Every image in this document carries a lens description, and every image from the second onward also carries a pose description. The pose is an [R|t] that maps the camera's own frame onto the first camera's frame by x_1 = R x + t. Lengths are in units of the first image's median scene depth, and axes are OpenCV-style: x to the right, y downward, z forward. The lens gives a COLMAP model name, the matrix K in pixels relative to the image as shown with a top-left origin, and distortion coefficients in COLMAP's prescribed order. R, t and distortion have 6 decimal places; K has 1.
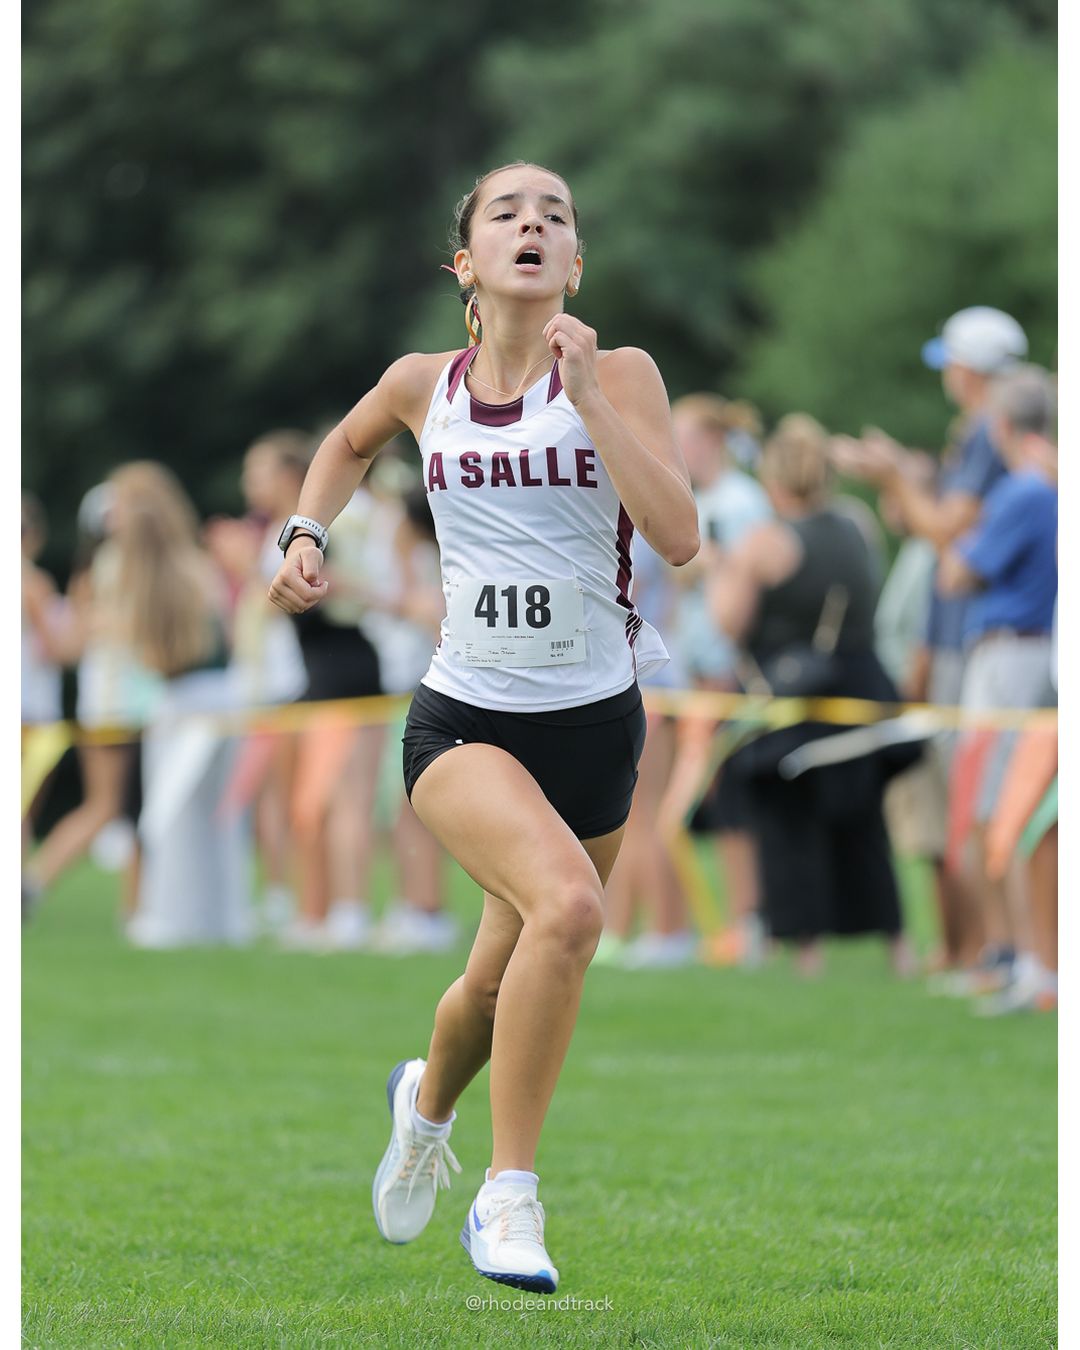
lens RADIAL K [[661.0, 0, 491.6], [0, 661.0, 572.9], [0, 0, 1]] dist [-0.006271, 0.000568]
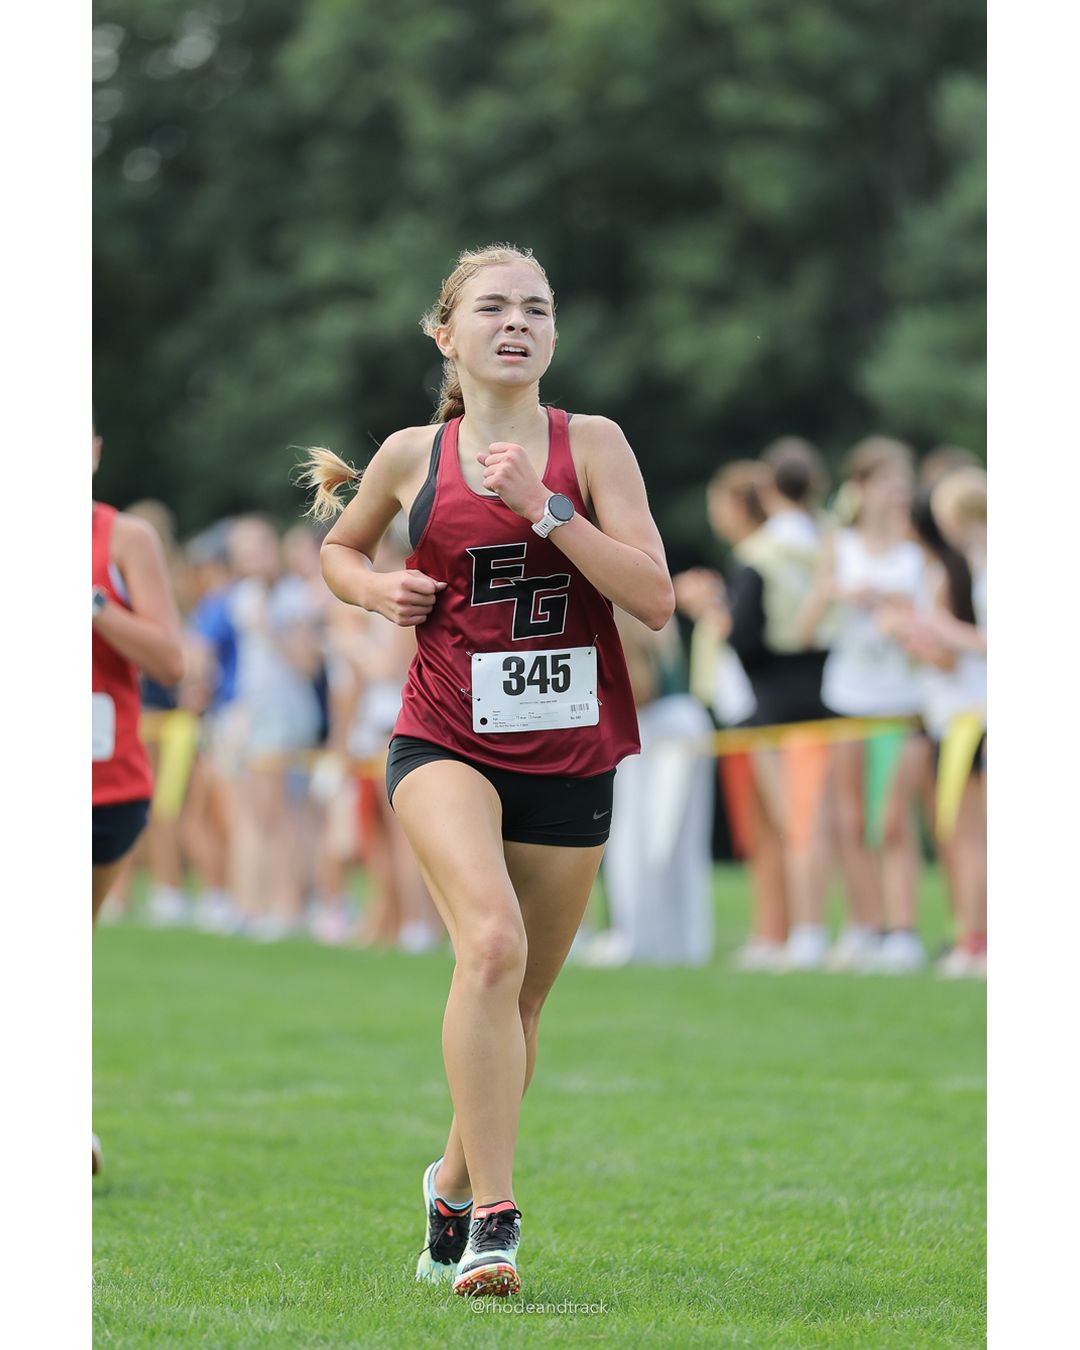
lens RADIAL K [[661.0, 0, 433.0], [0, 661.0, 591.1], [0, 0, 1]] dist [-0.006271, 0.000568]
pose [[0.999848, -0.005510, -0.016537, -0.781571], [0.005437, 0.999975, -0.004427, -0.010029], [0.016561, 0.004337, 0.999853, -0.024459]]
